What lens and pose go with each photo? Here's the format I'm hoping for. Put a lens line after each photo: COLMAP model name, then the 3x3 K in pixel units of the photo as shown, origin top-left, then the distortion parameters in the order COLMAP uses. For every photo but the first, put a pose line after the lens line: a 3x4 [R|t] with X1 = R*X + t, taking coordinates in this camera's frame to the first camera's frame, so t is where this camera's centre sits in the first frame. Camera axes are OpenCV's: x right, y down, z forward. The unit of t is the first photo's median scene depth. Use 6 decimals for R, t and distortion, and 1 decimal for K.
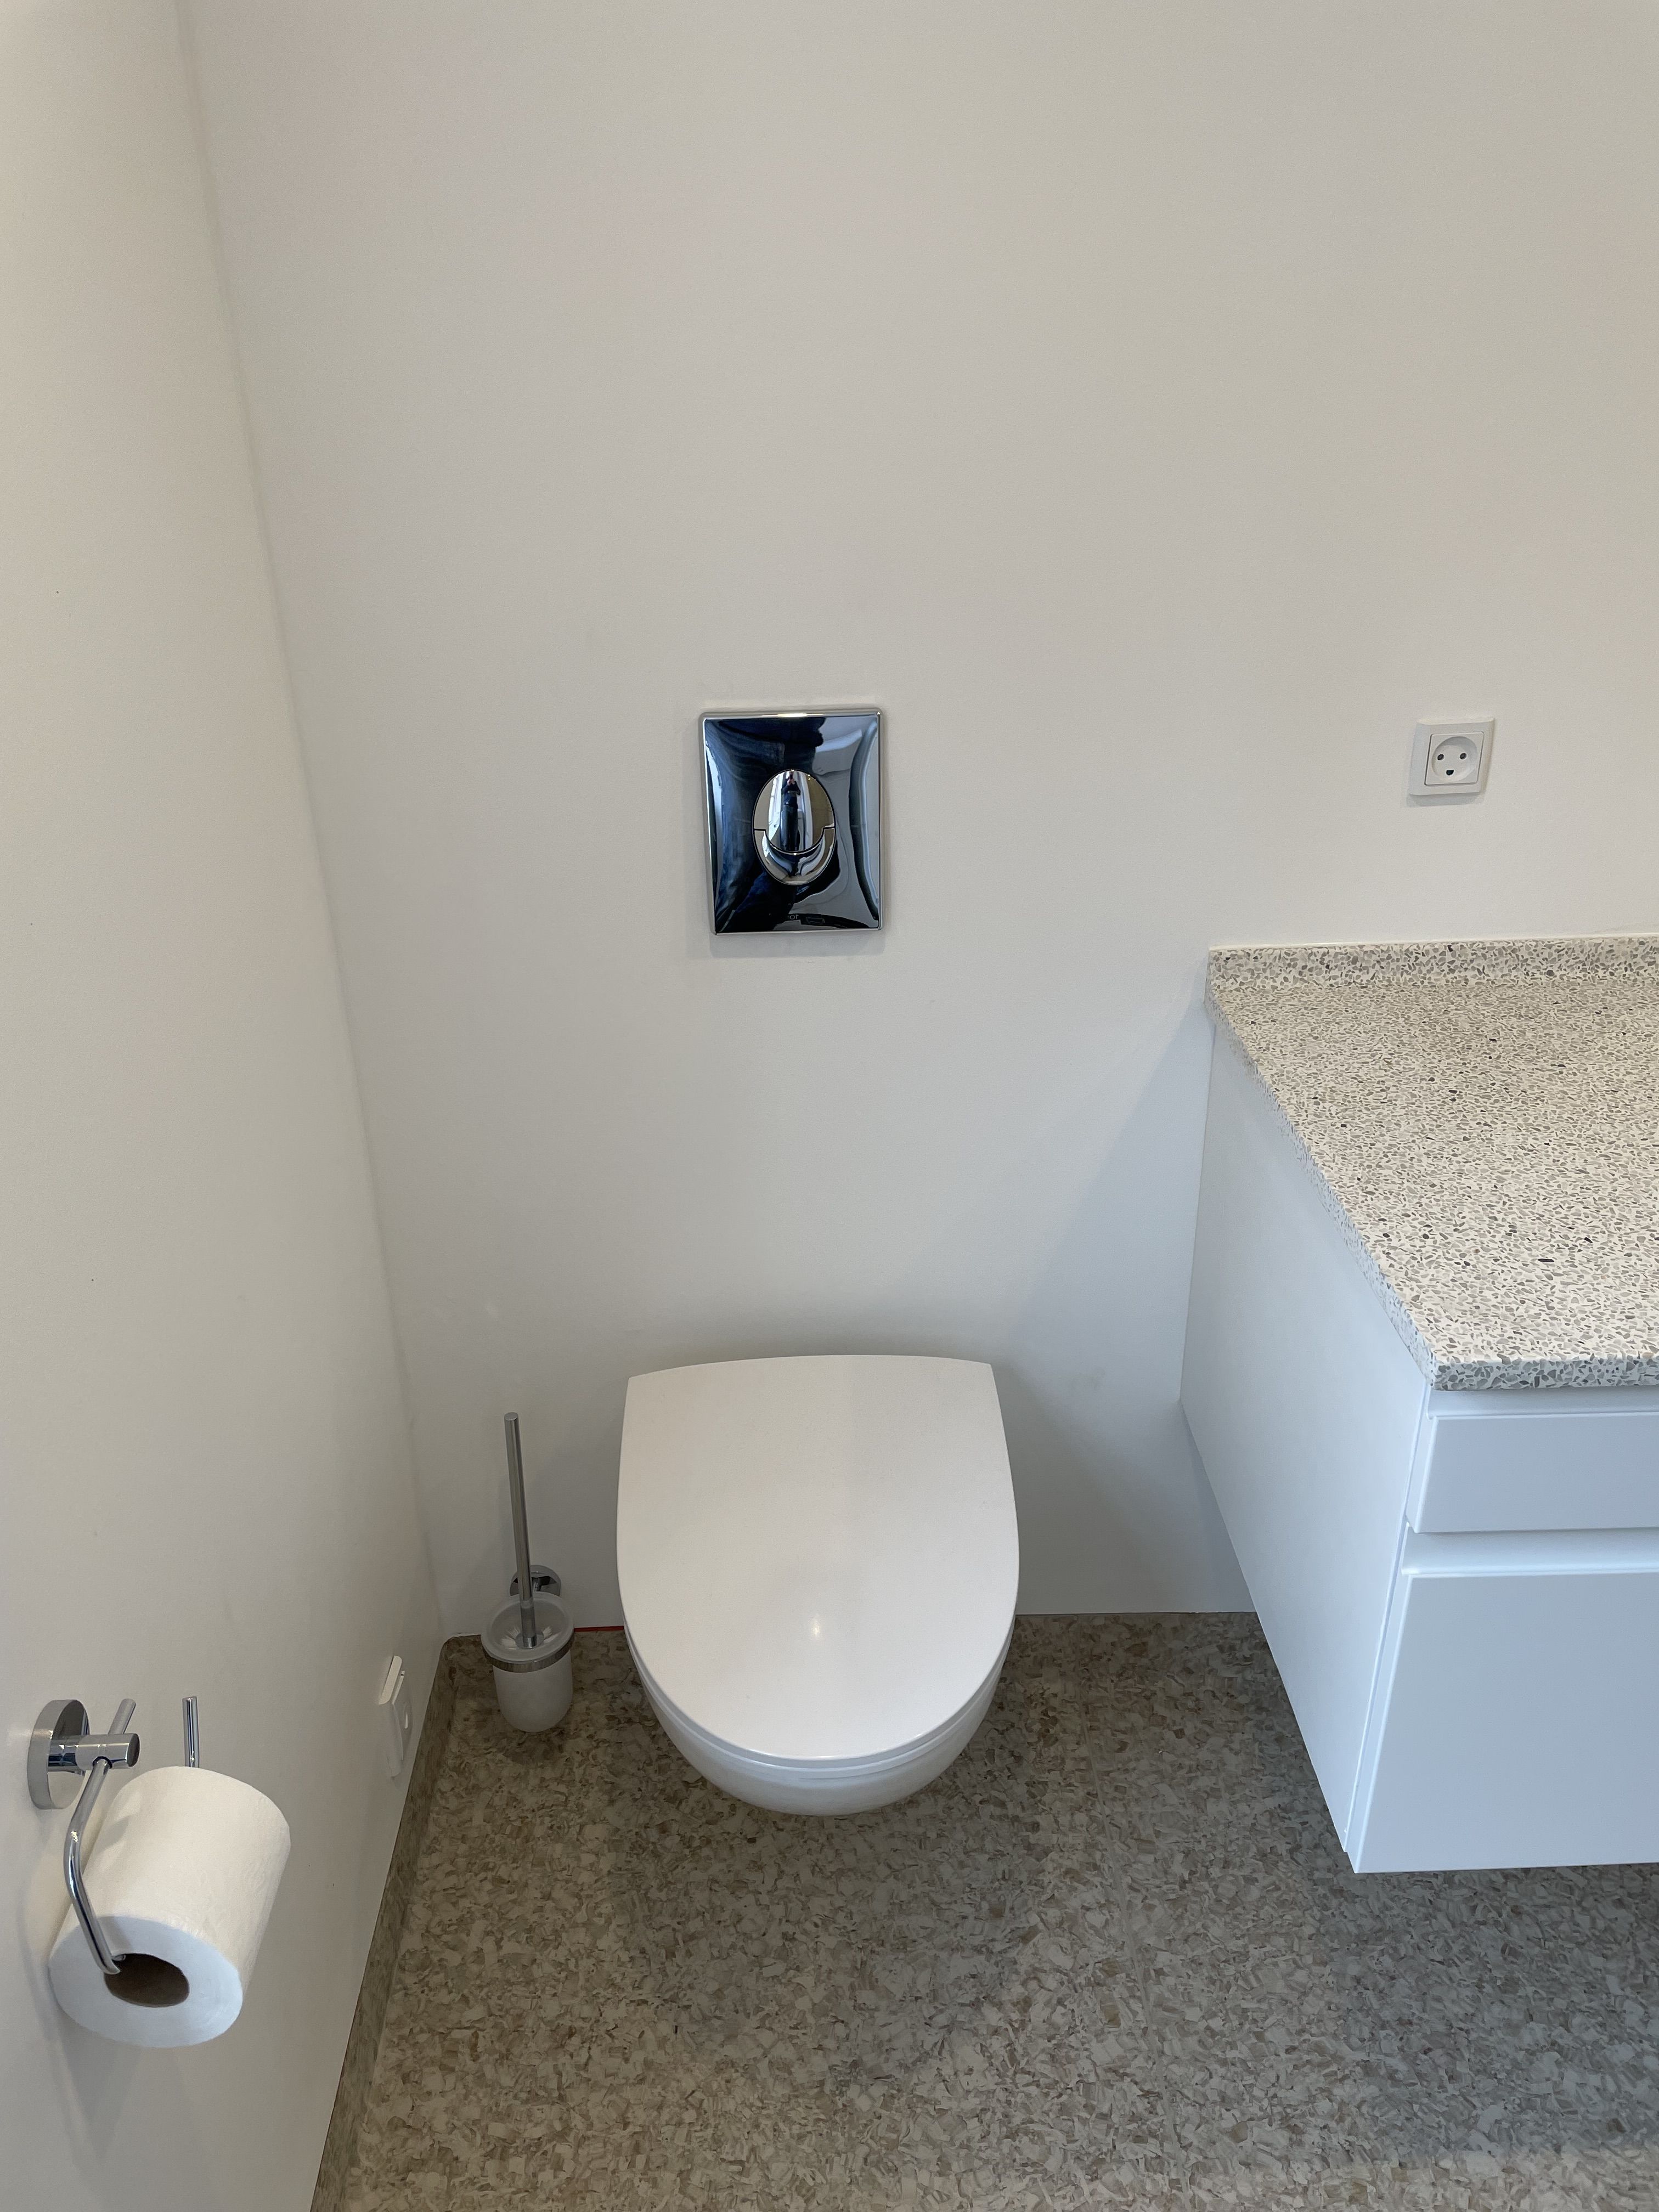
lens RADIAL K [[1704.4, 0, 823.0], [0, 1704.4, 1109.5], [0, 0, 1]] dist [0.074173, -0.103665]
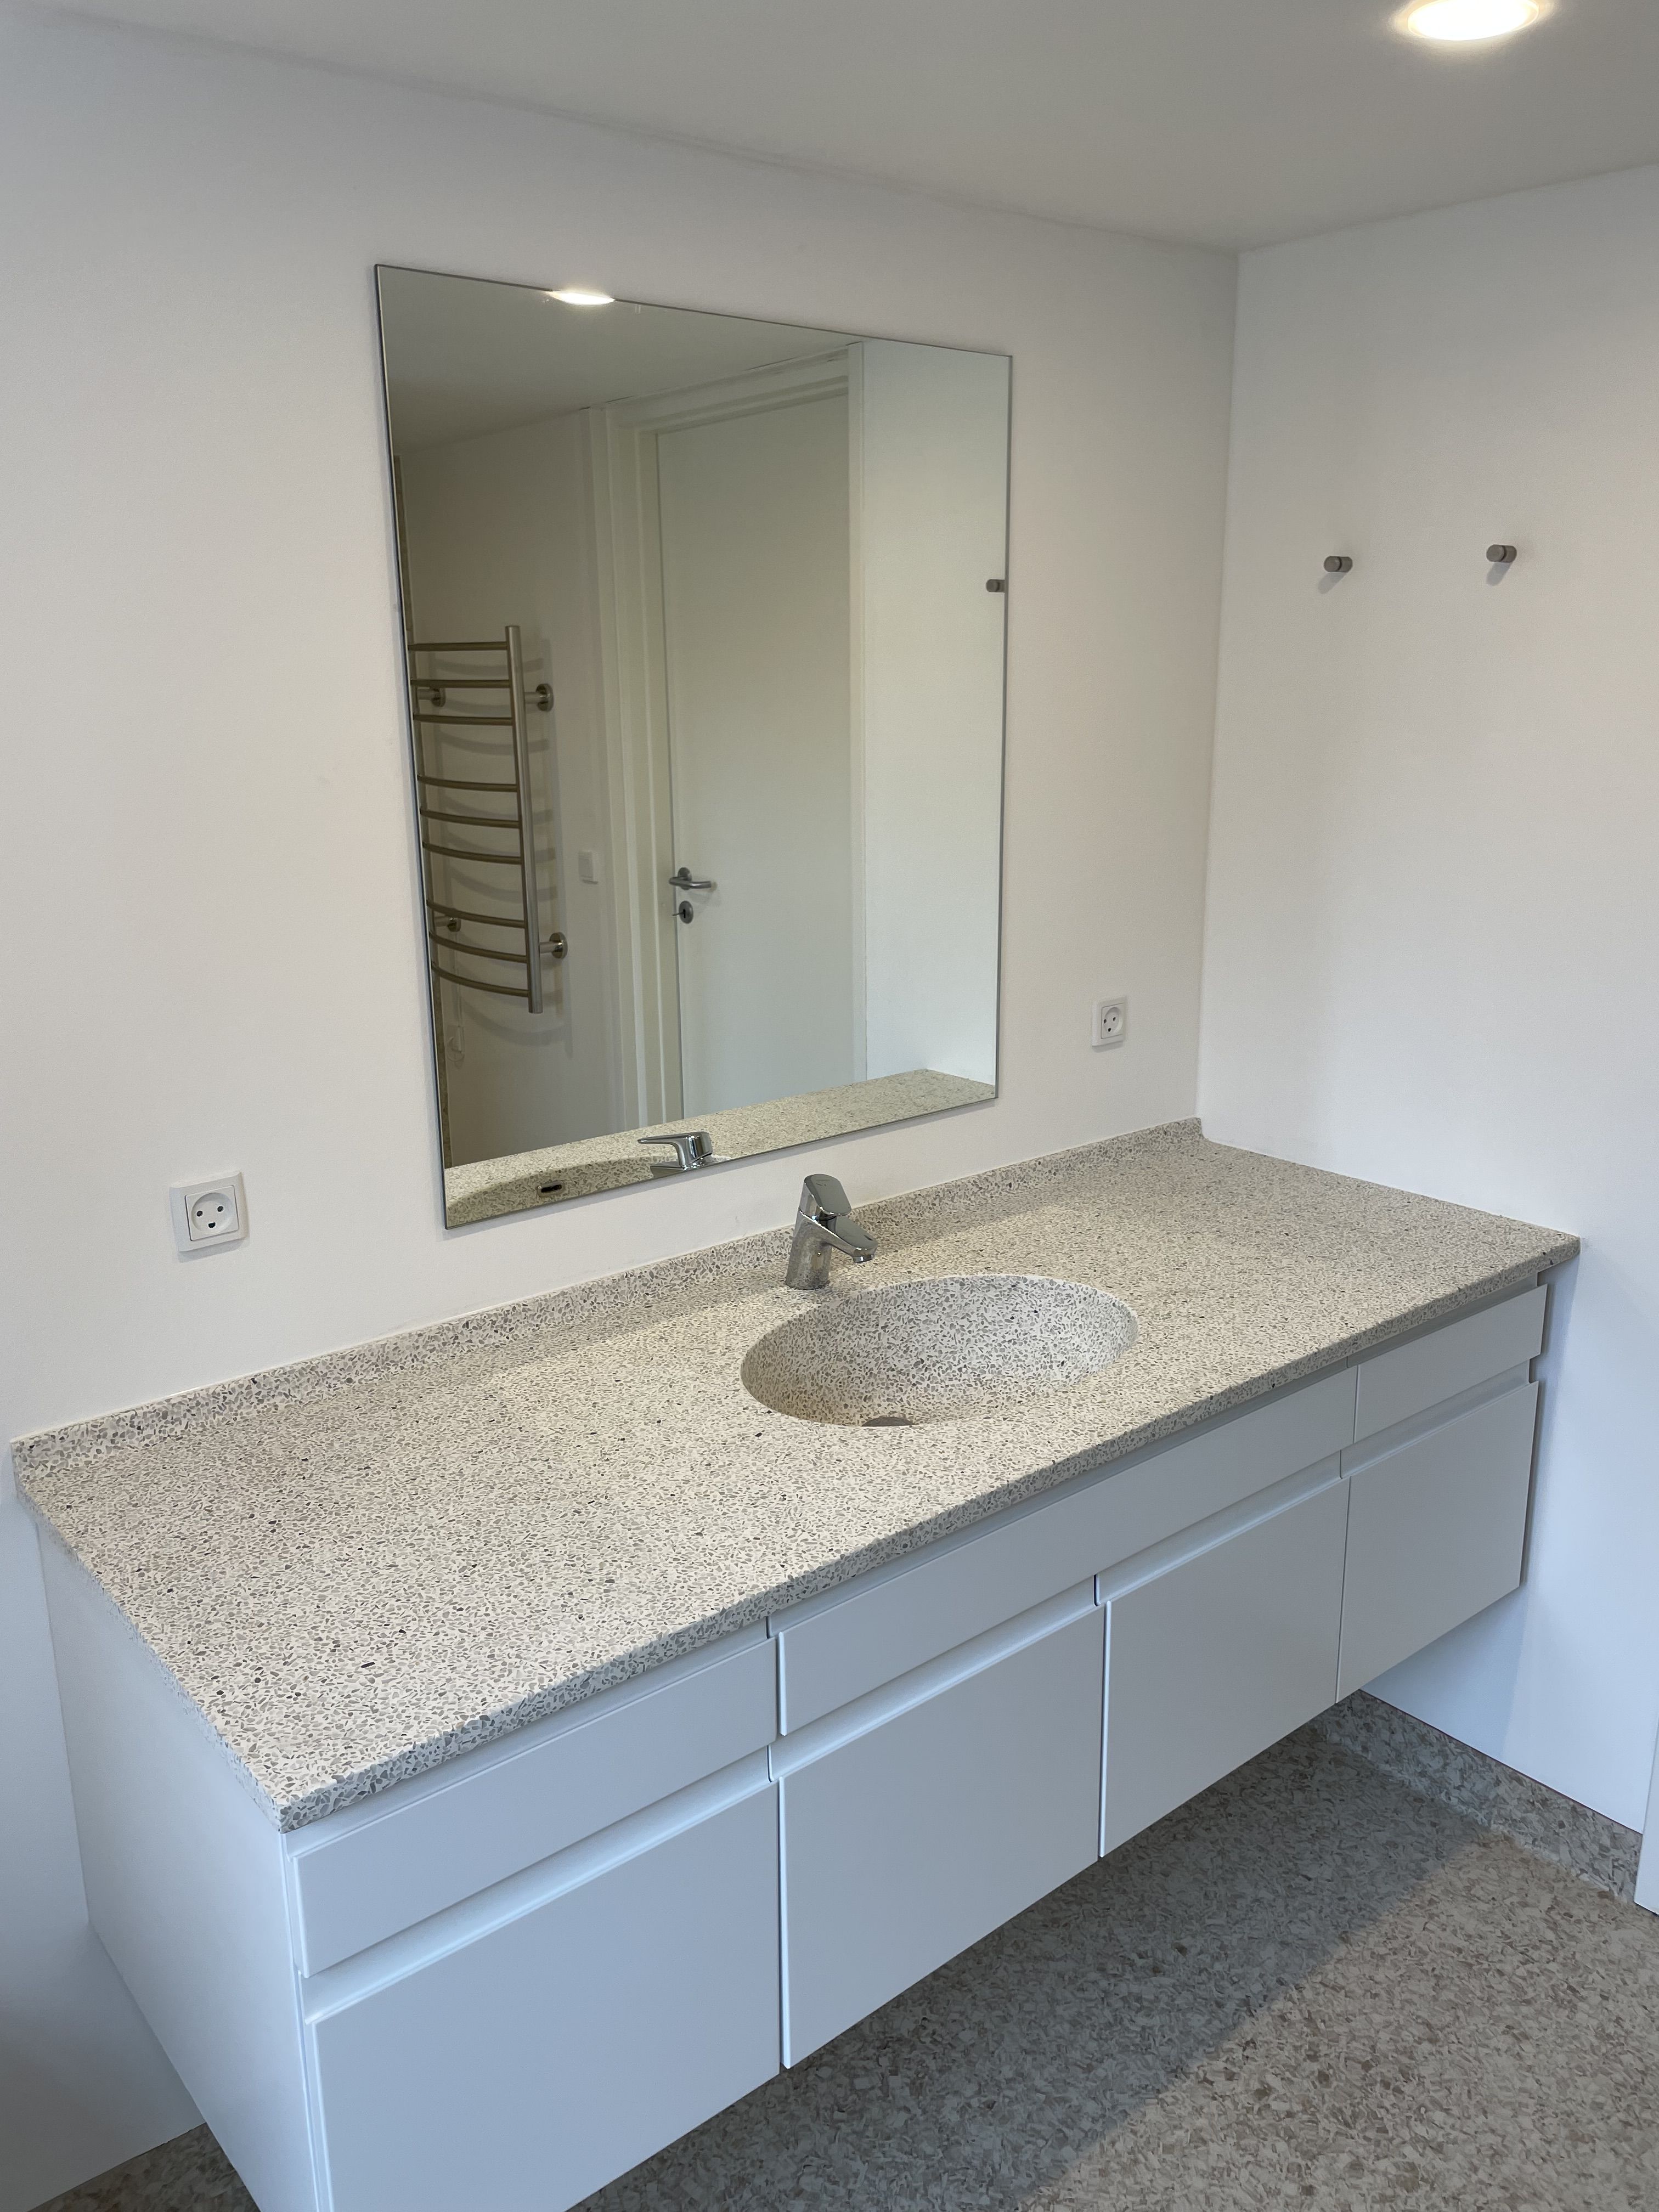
lens RADIAL K [[1704.4, 0, 844.3], [0, 1704.4, 1088.4], [0, 0, 1]] dist [0.074173, -0.103665]
pose [[0.789438, -0.147182, 0.595924, 0.053308], [0.278747, 0.950913, -0.134407, -0.024581], [-0.546889, 0.272218, 0.791713, -0.108317]]
